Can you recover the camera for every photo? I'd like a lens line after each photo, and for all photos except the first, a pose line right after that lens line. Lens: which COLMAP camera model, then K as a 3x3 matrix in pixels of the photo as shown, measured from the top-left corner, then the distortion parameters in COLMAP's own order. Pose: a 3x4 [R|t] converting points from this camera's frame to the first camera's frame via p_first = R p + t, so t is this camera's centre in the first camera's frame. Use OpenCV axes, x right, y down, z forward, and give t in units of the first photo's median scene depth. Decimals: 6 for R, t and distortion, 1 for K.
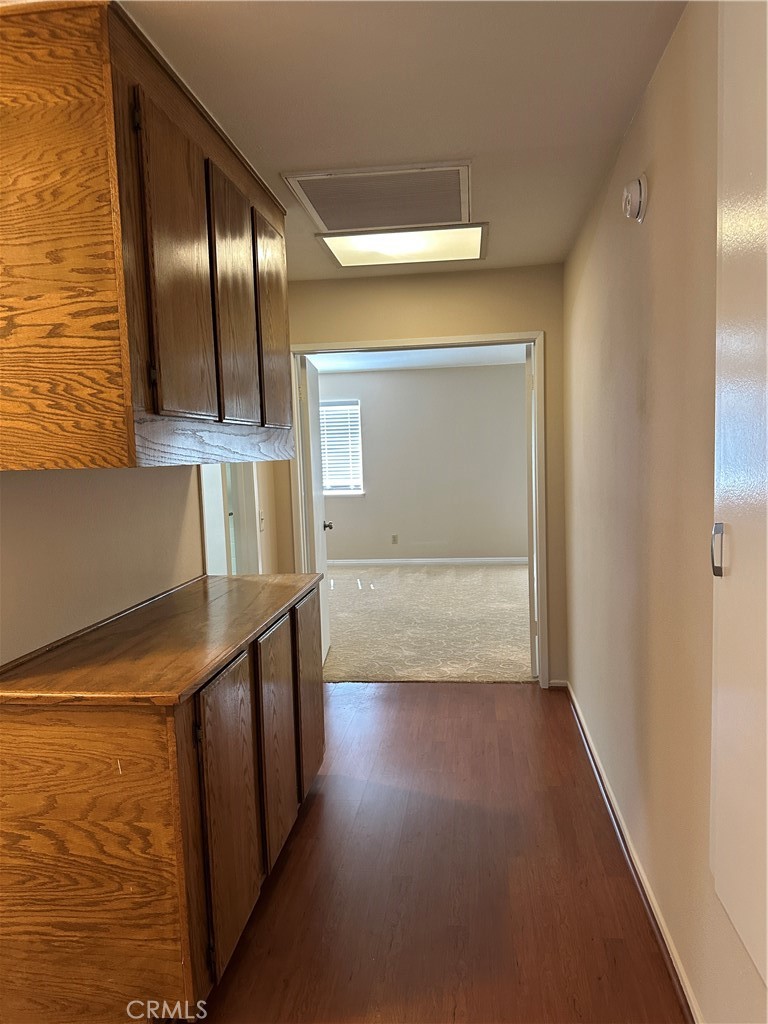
lens RADIAL K [[715.6, 0, 381.9], [0, 715.6, 513.7], [0, 0, 1]] dist [0.047258, -0.044783]
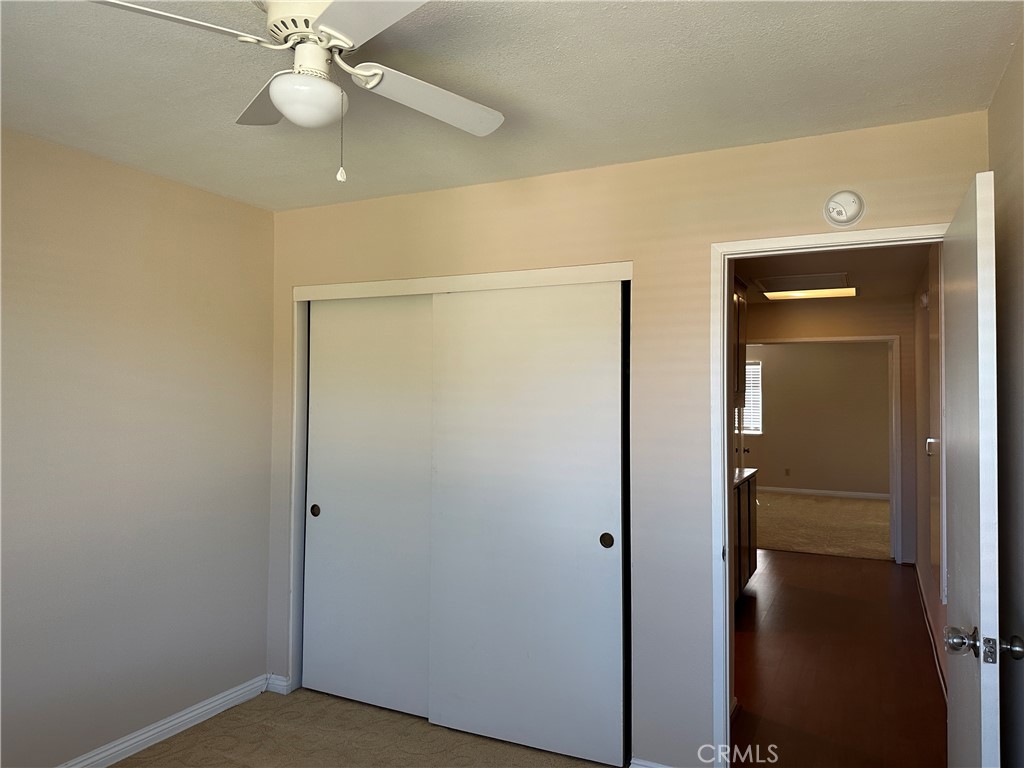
lens RADIAL K [[715.6, 0, 517.2], [0, 715.6, 373.1], [0, 0, 1]] dist [0.047258, -0.044783]
pose [[0.946250, 0.030754, -0.321972, -0.049246], [-0.067025, 0.992505, -0.102180, 0.041916], [0.316416, 0.118268, 0.941219, -0.614325]]
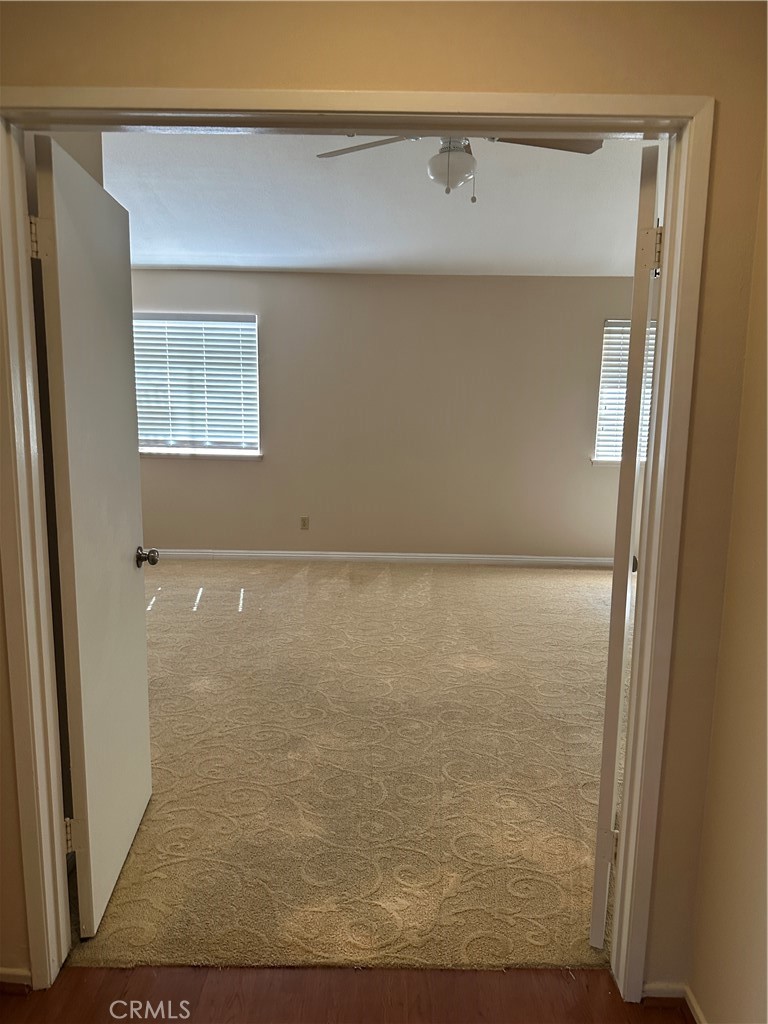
lens RADIAL K [[715.6, 0, 393.8], [0, 715.6, 505.3], [0, 0, 1]] dist [0.047258, -0.044783]
pose [[0.990818, 0.033786, 0.130913, 0.021117], [-0.042851, 0.996828, 0.067058, -0.054739], [-0.128232, -0.072052, 0.989123, 0.520031]]
